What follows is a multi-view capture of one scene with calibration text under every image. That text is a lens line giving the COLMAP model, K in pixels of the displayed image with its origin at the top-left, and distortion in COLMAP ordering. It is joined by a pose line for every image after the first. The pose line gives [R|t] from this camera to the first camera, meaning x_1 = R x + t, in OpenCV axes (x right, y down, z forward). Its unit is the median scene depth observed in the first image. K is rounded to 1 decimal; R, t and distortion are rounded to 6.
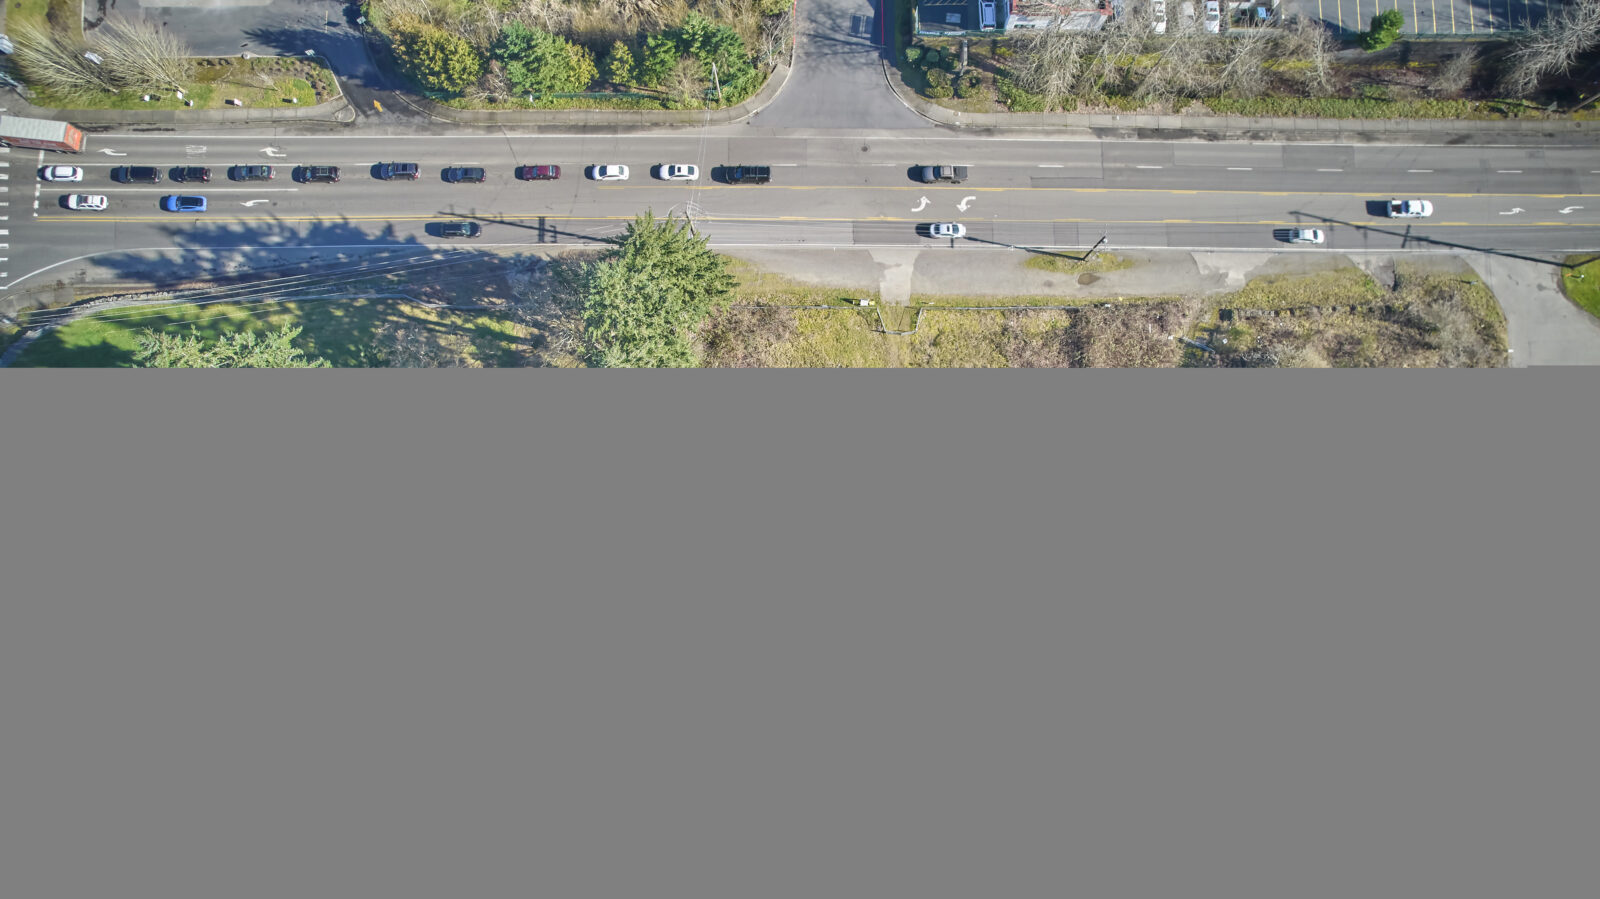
lens RADIAL K [[1017.5, 0, 896.1], [0, 1017.5, 463.8], [0, 0, 1]] dist [-0.041178, 0.037320]
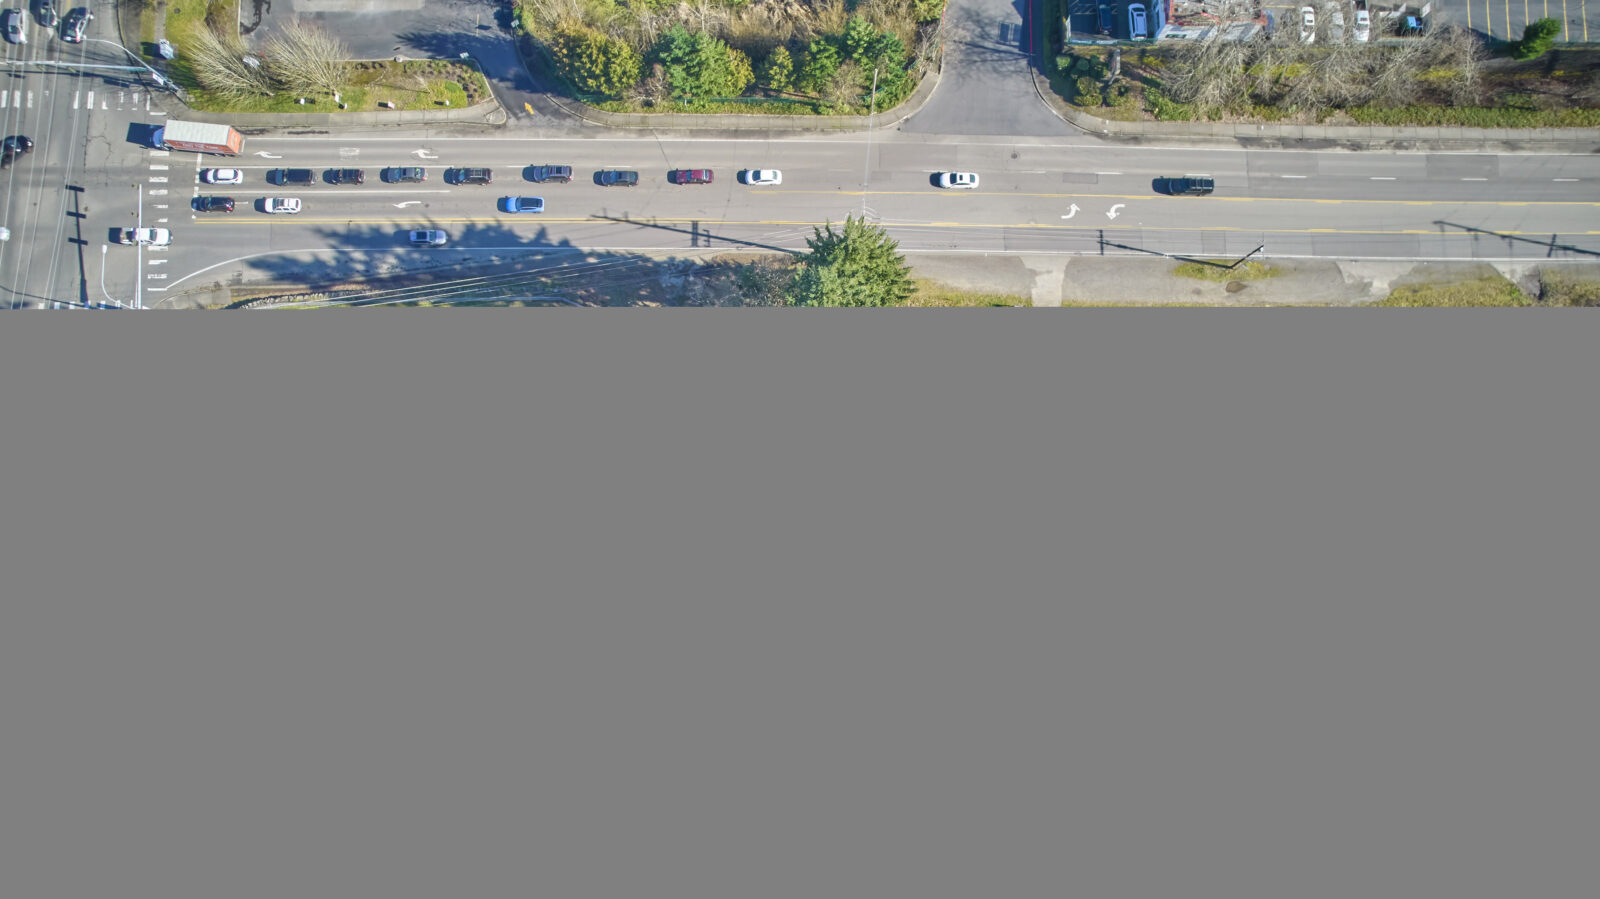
lens RADIAL K [[1017.5, 0, 736.3], [0, 1017.5, 458.0], [0, 0, 1]] dist [-0.041178, 0.037320]
pose [[0.999983, 0.005396, -0.002189, -0.304817], [-0.005417, 0.999938, -0.009769, -0.000297], [0.002136, 0.009780, 0.999950, 0.000443]]
